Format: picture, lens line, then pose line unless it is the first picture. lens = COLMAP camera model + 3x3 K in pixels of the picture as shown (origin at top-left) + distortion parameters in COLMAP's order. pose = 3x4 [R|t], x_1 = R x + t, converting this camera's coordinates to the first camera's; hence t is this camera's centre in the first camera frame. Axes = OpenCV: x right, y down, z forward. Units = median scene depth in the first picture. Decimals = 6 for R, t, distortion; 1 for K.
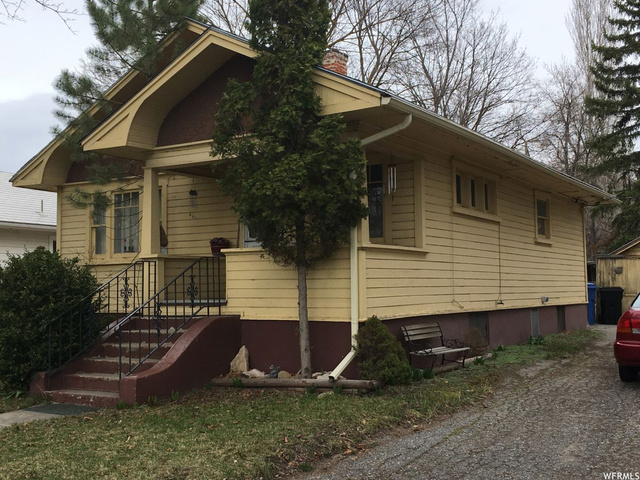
lens RADIAL K [[776.0, 0, 320.0], [0, 776.0, 240.0], [0, 0, 1]] dist [0.010578, 0.016416]
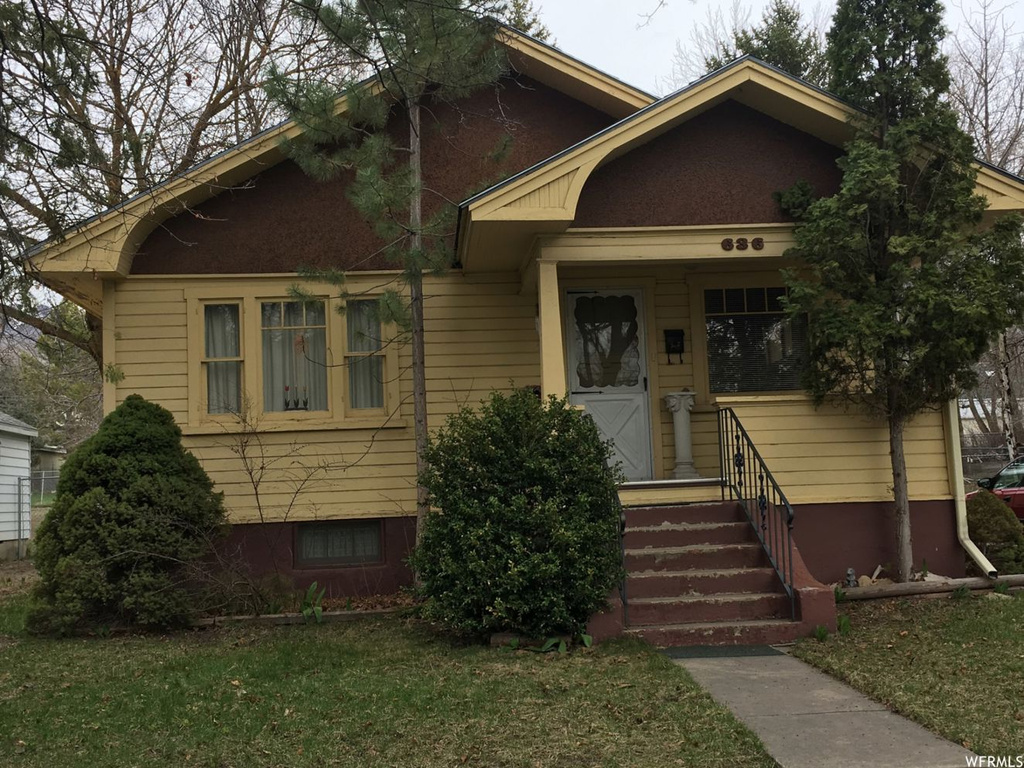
lens RADIAL K [[1241.5, 0, 512.0], [0, 1241.5, 384.0], [0, 0, 1]] dist [0.010578, 0.016416]
pose [[0.805811, 0.033988, 0.591196, -0.914602], [-0.008377, 0.998906, -0.046010, 0.051640], [-0.592113, 0.032123, 0.805214, 0.287389]]
